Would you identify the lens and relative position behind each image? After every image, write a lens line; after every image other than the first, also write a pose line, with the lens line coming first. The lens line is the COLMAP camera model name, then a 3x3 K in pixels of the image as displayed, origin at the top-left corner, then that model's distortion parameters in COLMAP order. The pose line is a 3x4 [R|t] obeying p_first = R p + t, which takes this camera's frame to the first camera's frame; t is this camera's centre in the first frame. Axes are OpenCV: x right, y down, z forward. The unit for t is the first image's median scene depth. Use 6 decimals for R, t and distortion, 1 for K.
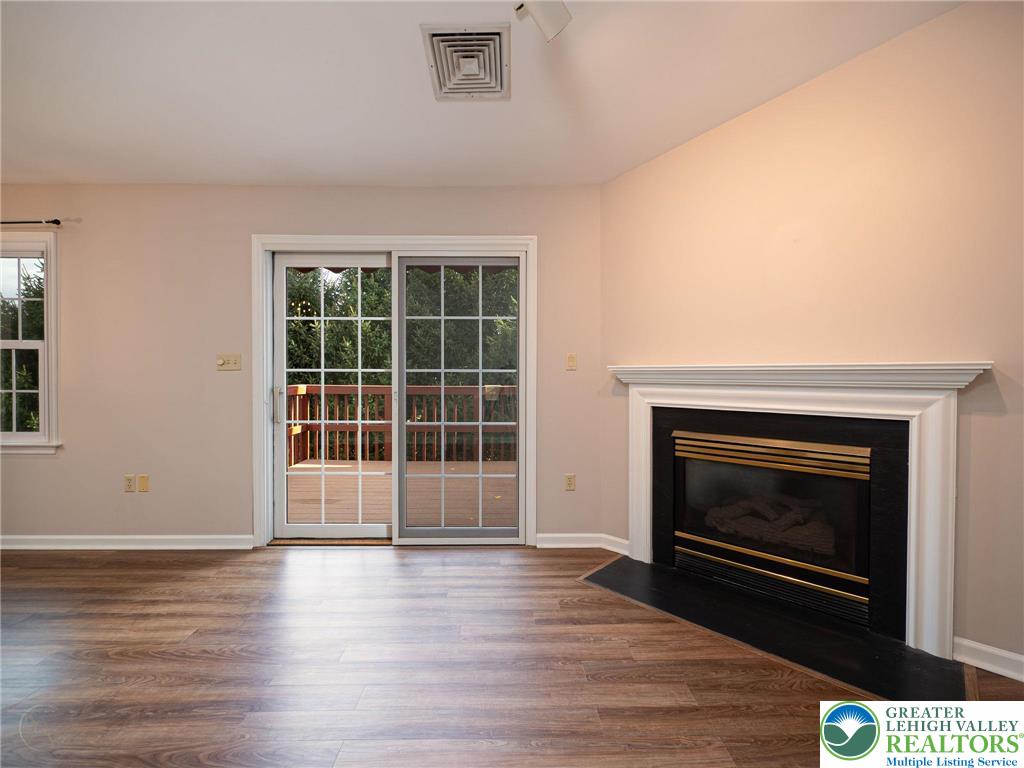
lens RADIAL K [[416.1, 0, 512.0], [0, 416.1, 384.0], [0, 0, 1]] dist [0.138215, -0.063004]
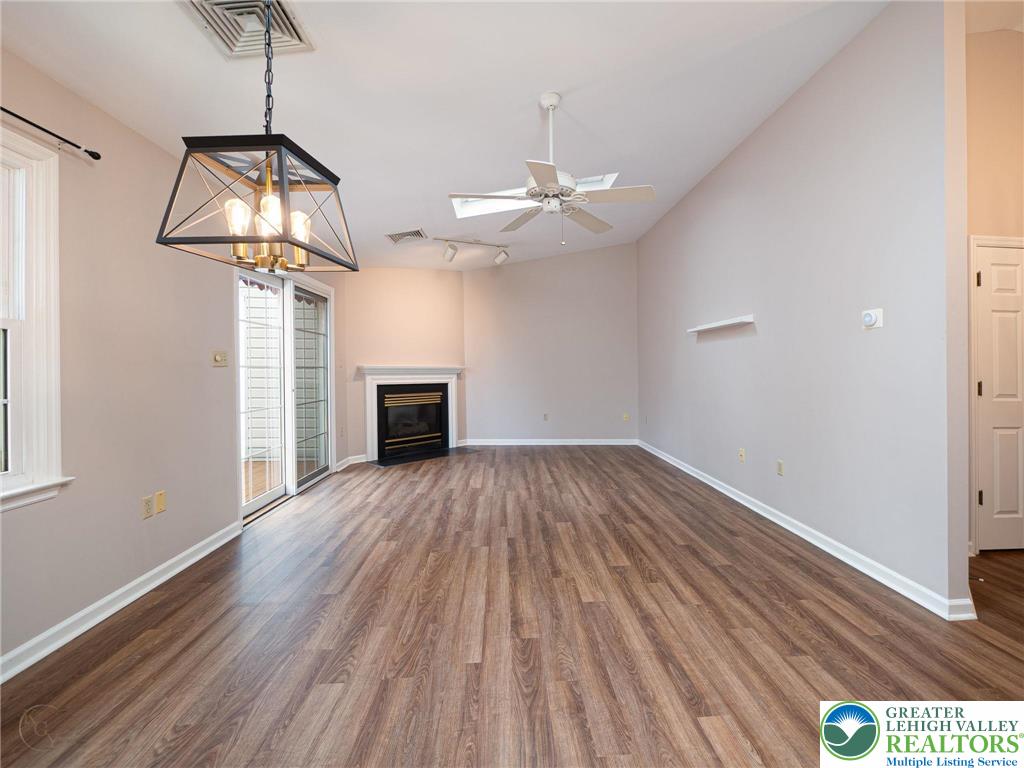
lens RADIAL K [[415.1, 0, 513.6], [0, 415.1, 363.8], [0, 0, 1]] dist [0.001067, 0.000179]
pose [[0.005482, 0.009346, 0.999941, -1.571674], [0.020325, 0.999749, -0.009455, -0.014755], [-0.999778, 0.020375, 0.005291, 0.327522]]
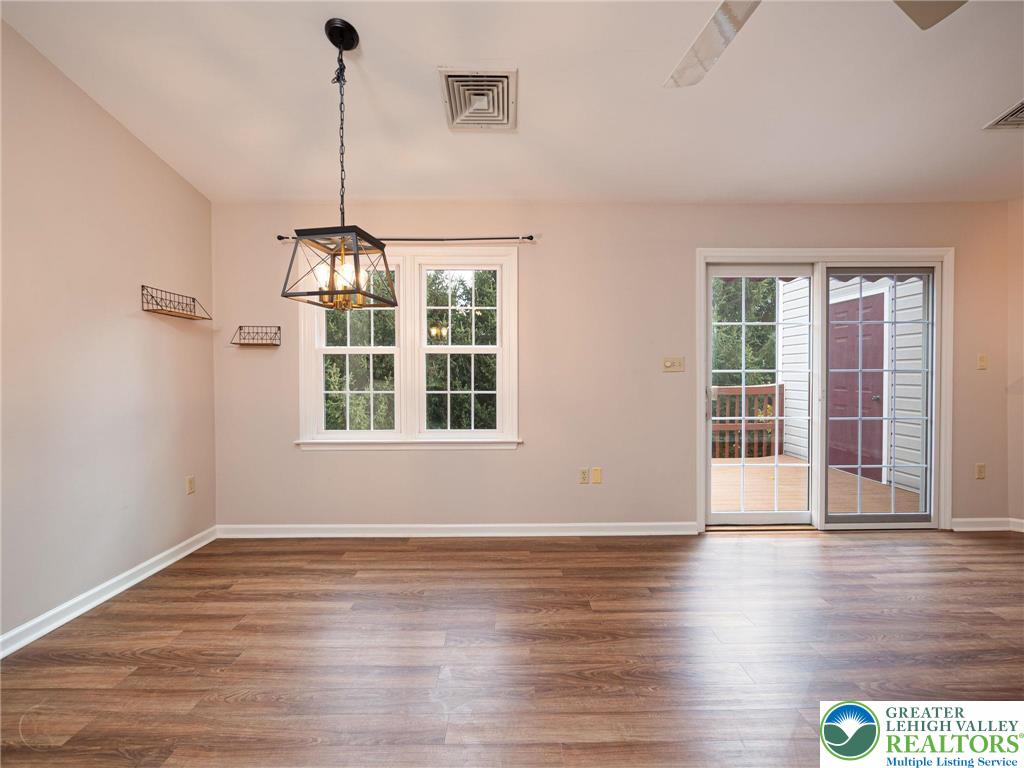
lens RADIAL K [[399.2, 0, 512.0], [0, 399.2, 384.0], [0, 0, 1]] dist [-0.009144, 0.000177]
pose [[0.998785, -0.004635, 0.049053, -1.052065], [0.005222, 0.999916, -0.011828, 0.008817], [-0.048994, 0.012070, 0.998726, 0.024402]]
